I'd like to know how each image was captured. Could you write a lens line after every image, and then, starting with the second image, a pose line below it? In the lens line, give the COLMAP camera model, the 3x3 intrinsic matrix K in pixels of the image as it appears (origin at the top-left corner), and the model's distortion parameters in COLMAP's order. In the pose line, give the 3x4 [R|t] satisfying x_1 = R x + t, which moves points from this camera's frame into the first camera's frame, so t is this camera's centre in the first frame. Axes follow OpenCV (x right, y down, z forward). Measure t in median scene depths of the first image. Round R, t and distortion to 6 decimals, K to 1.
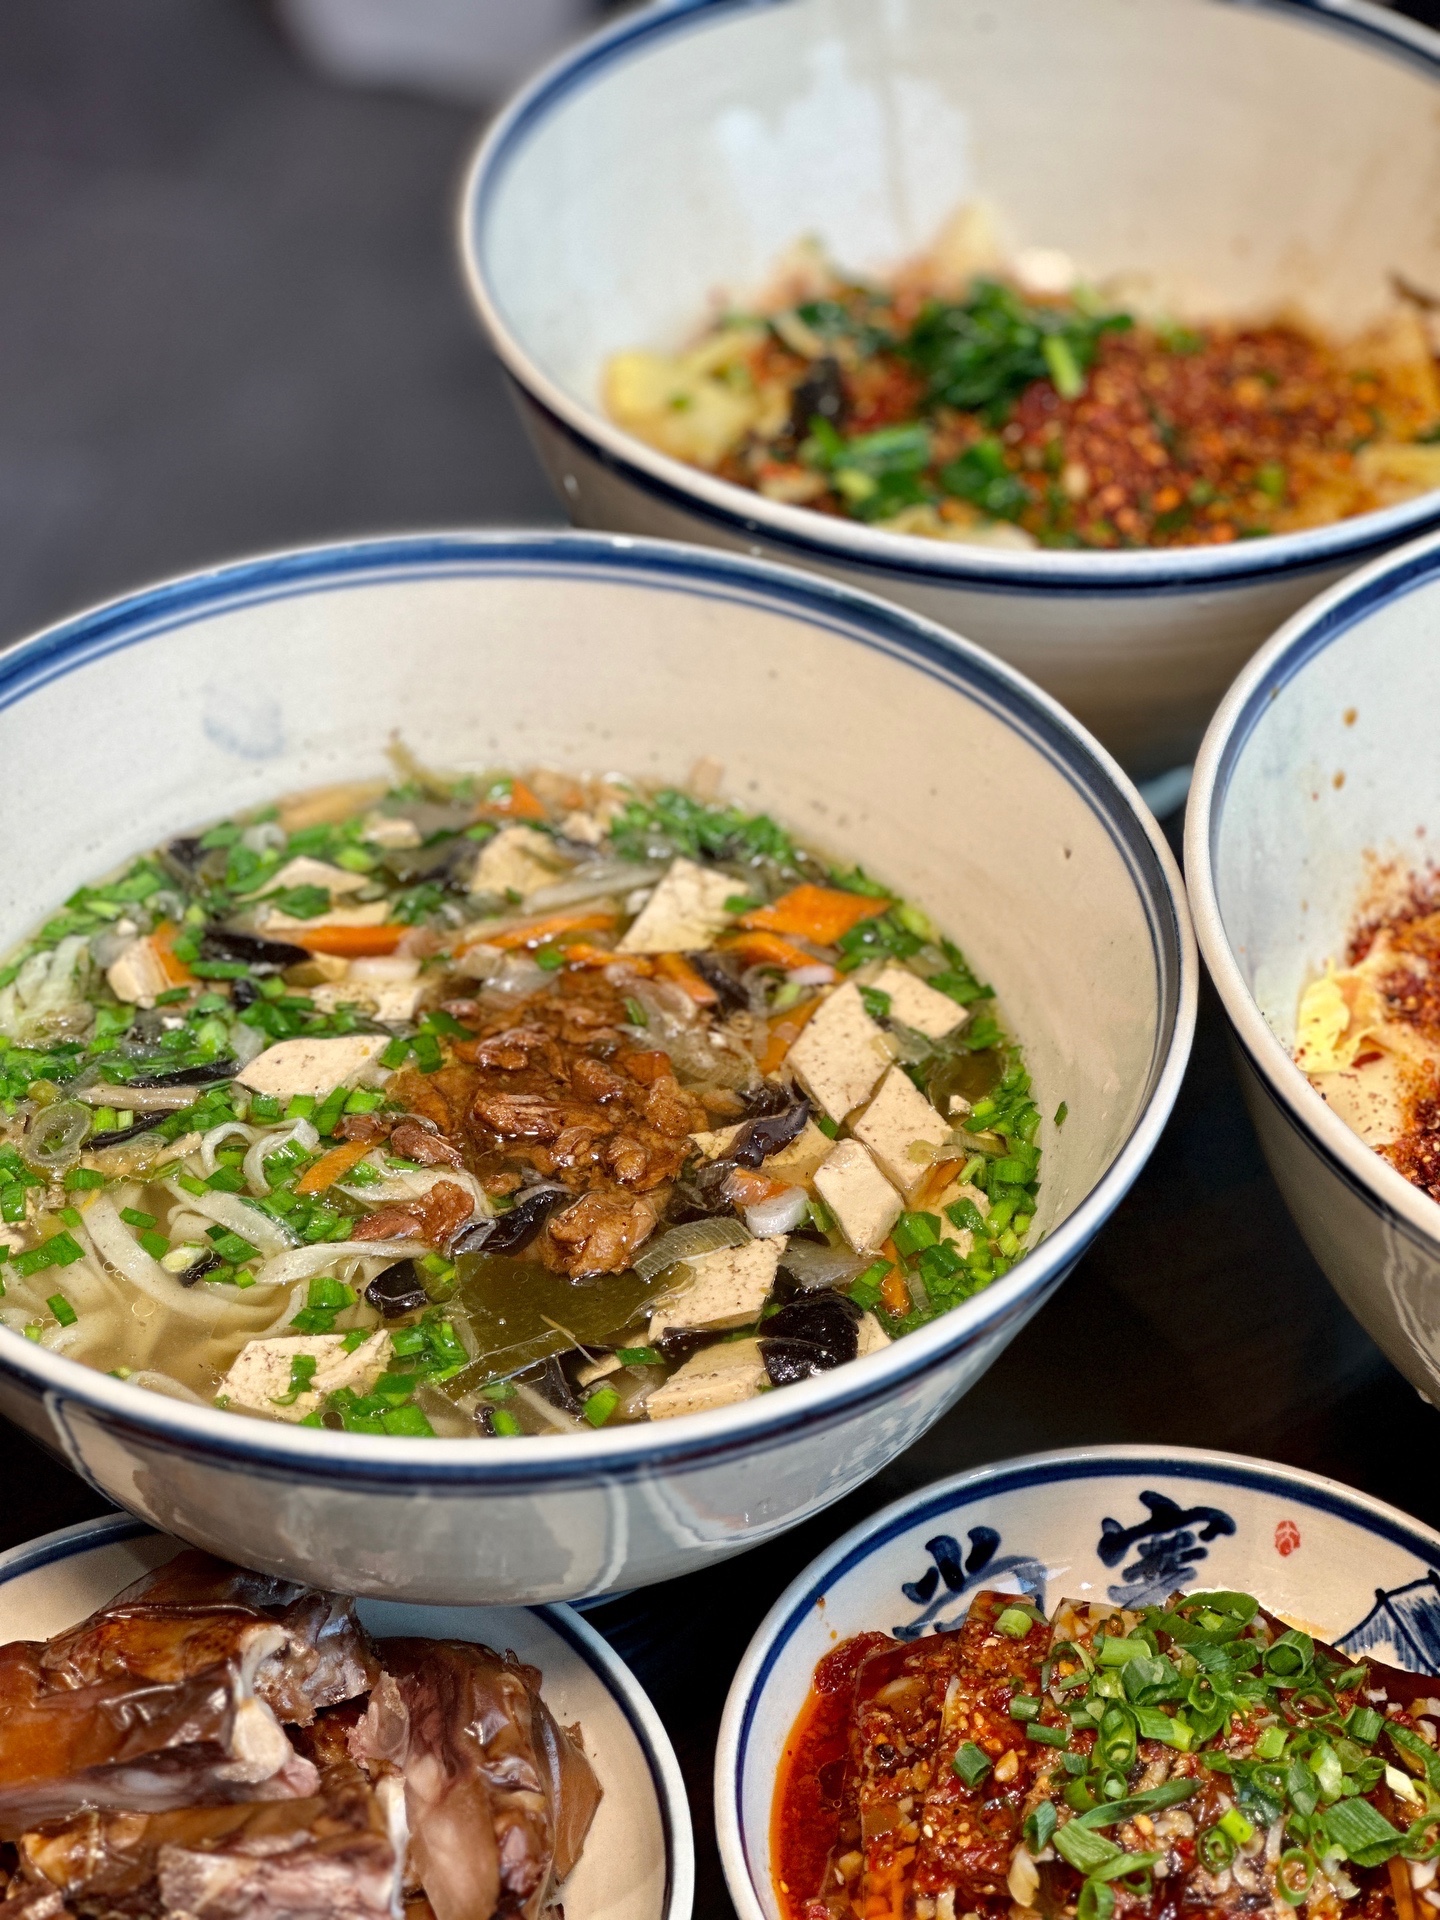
lens RADIAL K [[4229.9, 0, 720.0], [0, 4229.9, 960.0], [0, 0, 1]] dist [0.040750, 0.721214]
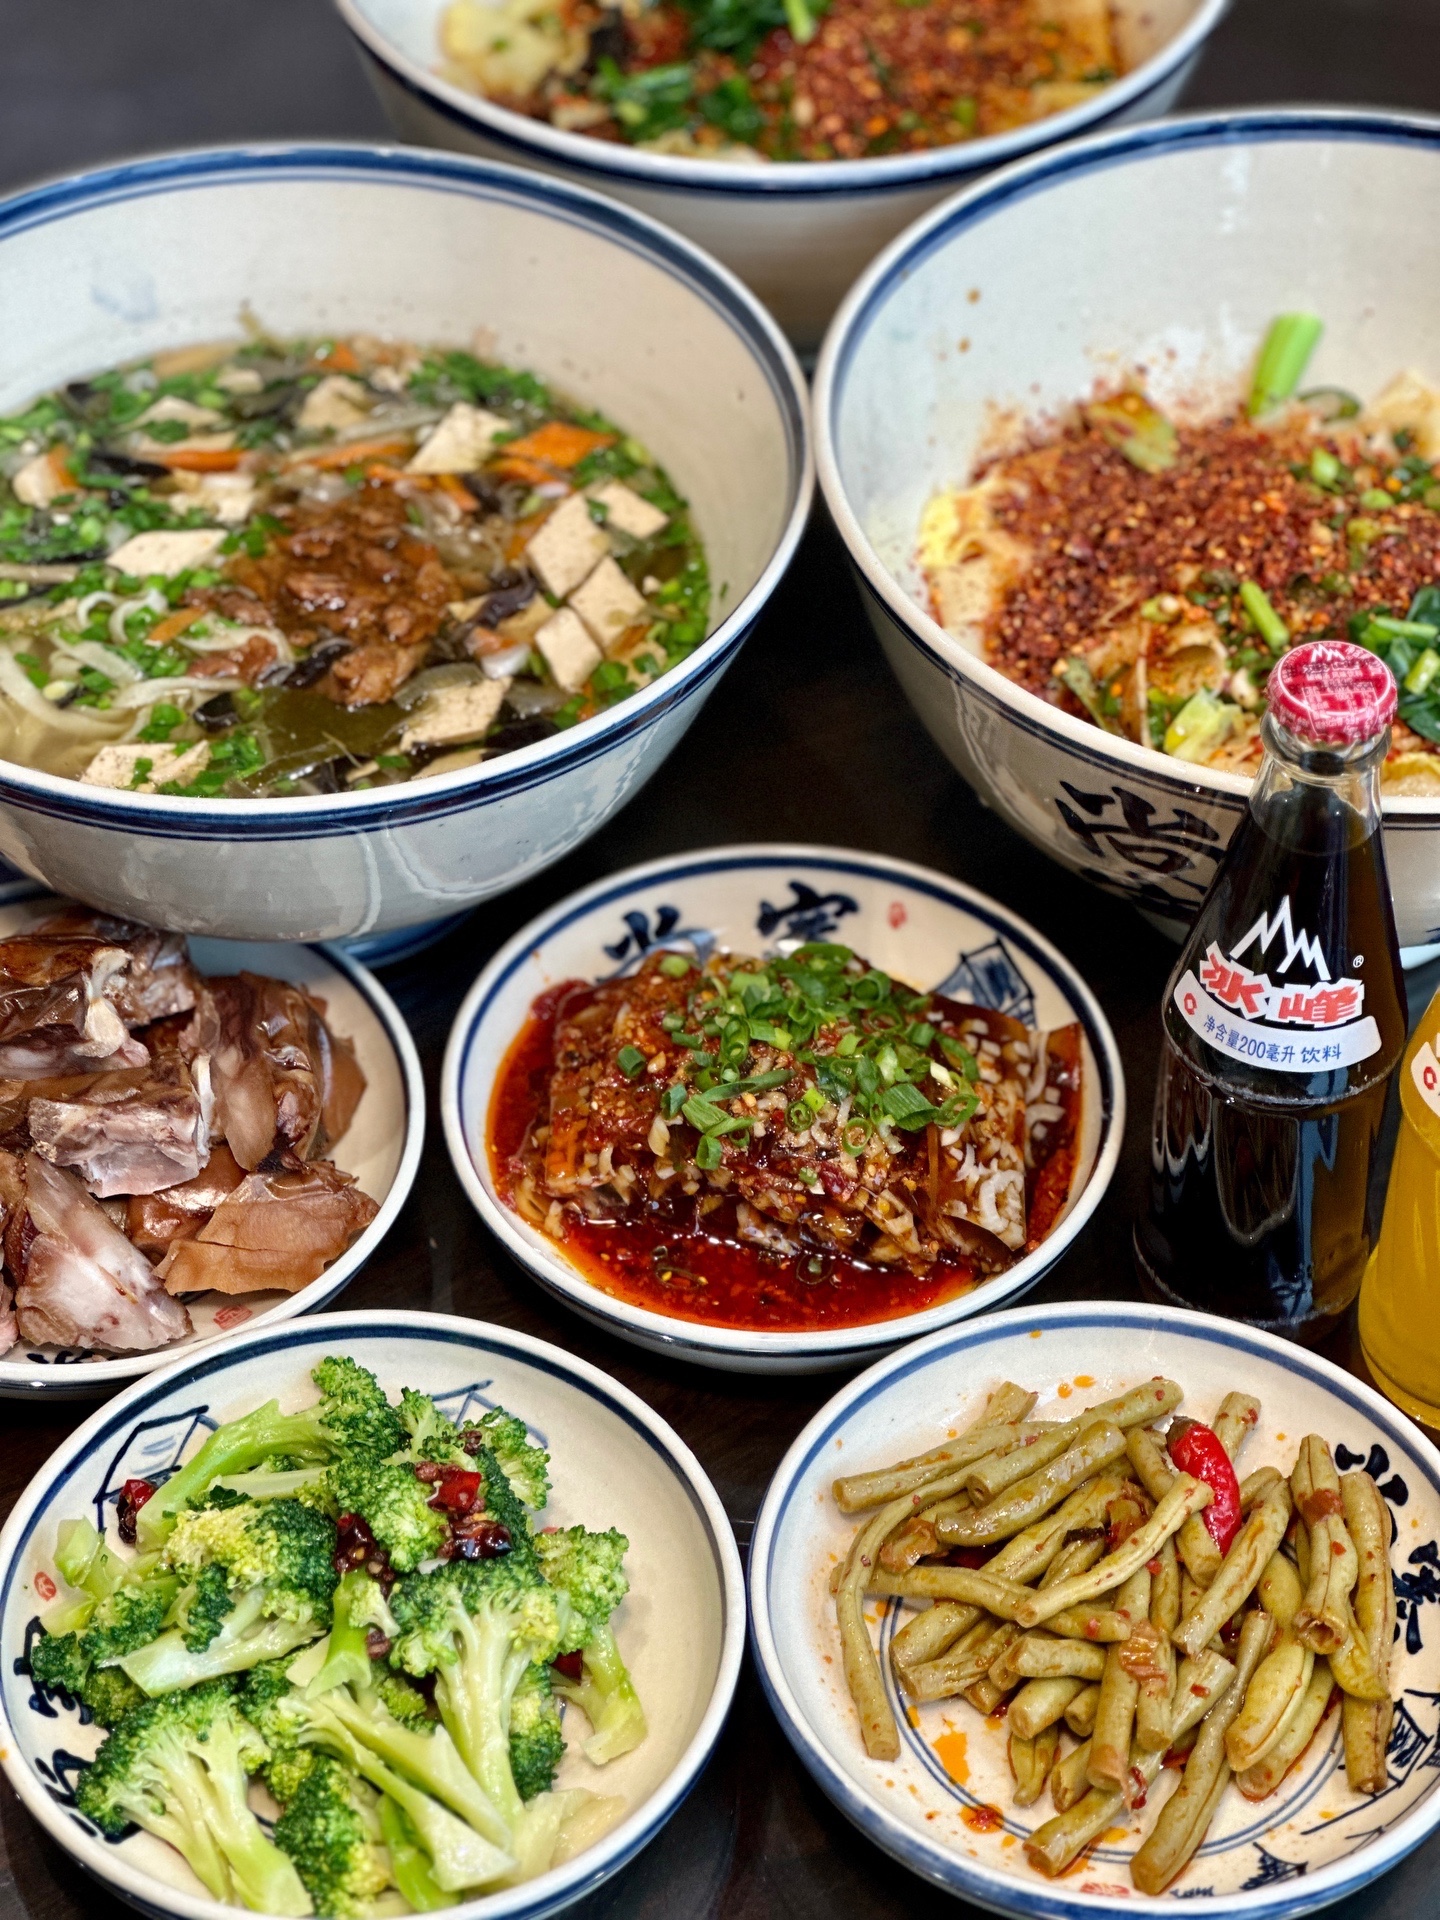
lens RADIAL K [[4158.2, 0, 720.0], [0, 4158.2, 960.0], [0, 0, 1]] dist [-0.305707, 5.716445]
pose [[0.999732, 0.012474, -0.019483, 0.106114], [-0.010779, 0.996337, 0.084833, 0.041353], [0.020470, -0.084600, 0.996205, -0.302575]]
